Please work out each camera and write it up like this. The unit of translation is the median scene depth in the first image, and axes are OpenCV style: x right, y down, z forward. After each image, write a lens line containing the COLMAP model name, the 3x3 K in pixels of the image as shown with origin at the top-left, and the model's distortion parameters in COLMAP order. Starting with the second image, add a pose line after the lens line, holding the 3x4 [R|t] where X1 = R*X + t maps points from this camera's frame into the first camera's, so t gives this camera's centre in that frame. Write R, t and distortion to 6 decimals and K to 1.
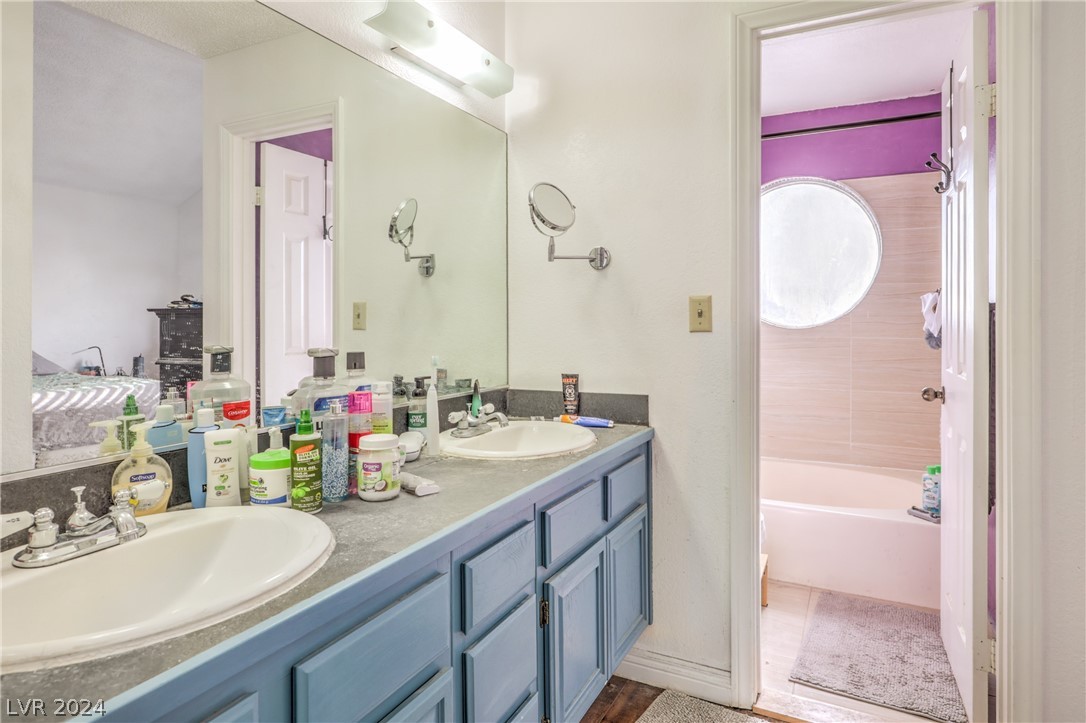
lens RADIAL K [[625.2, 0, 544.4], [0, 625.2, 341.3], [0, 0, 1]] dist [-0.002187, -0.000447]
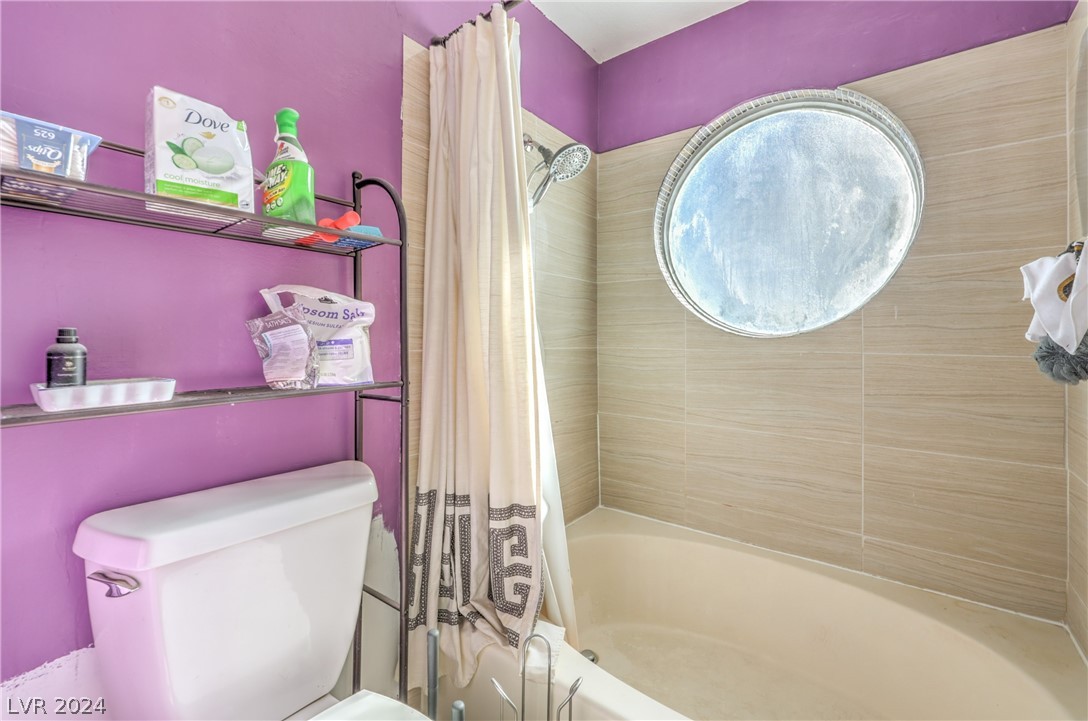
lens RADIAL K [[460.2, 0, 548.8], [0, 460.2, 352.4], [0, 0, 1]] dist [0.002090, 0.000257]
pose [[0.983169, -0.000119, -0.182699, 0.284747], [0.000611, 0.999996, 0.002641, -0.008077], [0.182698, -0.002708, 0.983165, 0.532036]]
